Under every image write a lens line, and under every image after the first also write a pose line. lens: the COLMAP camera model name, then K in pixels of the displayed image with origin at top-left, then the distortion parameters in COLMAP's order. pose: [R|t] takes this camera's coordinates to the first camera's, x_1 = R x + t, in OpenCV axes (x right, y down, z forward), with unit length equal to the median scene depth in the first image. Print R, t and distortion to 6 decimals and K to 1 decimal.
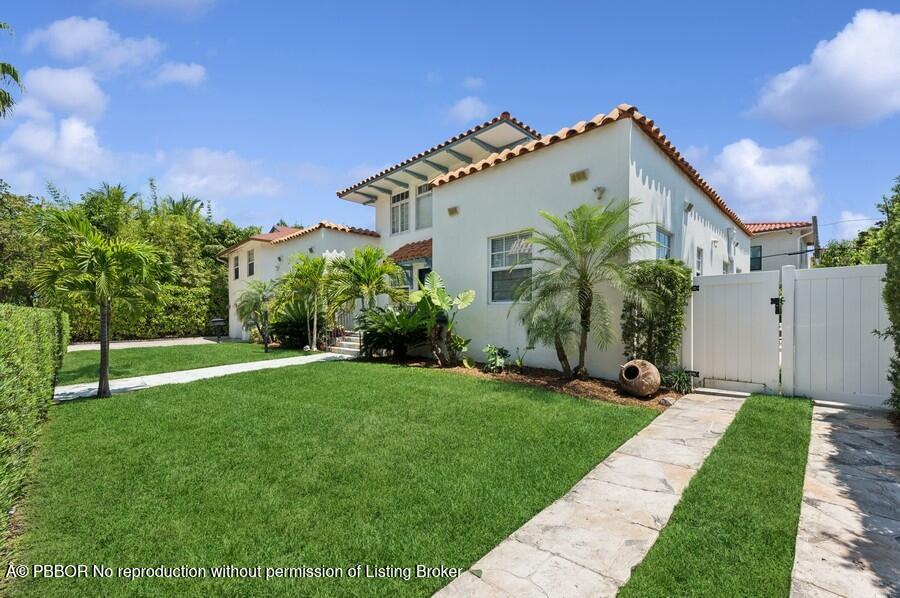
lens RADIAL K [[360.7, 0, 449.1], [0, 360.7, 318.0], [0, 0, 1]] dist [0.000367, -0.000275]
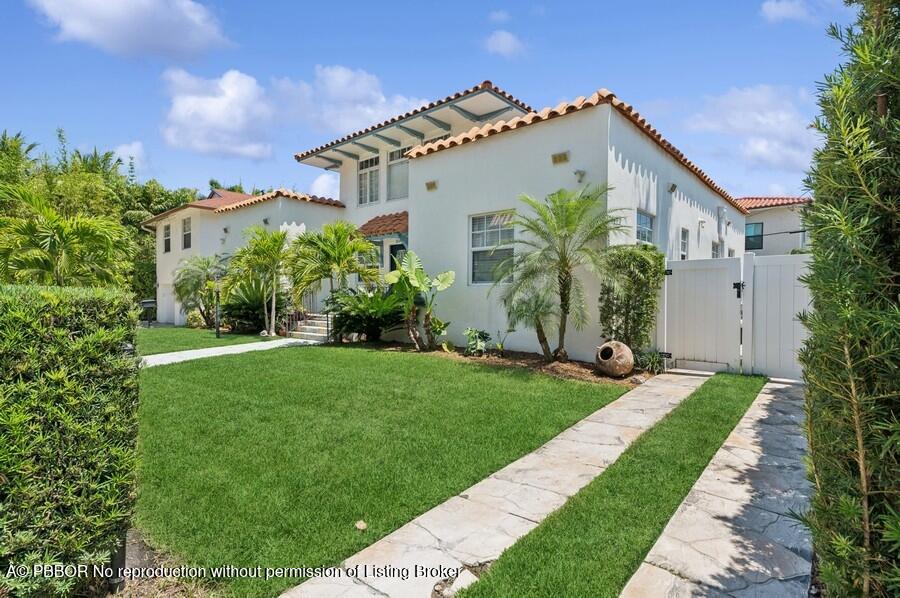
lens RADIAL K [[447.2, 0, 450.0], [0, 447.2, 299.0], [0, 0, 1]] dist [-0.000969, 0.000004]
pose [[0.997167, 0.004634, 0.075078, -0.027936], [-0.004485, 0.999988, -0.002149, -0.000279], [-0.075087, 0.001806, 0.997175, -0.169473]]
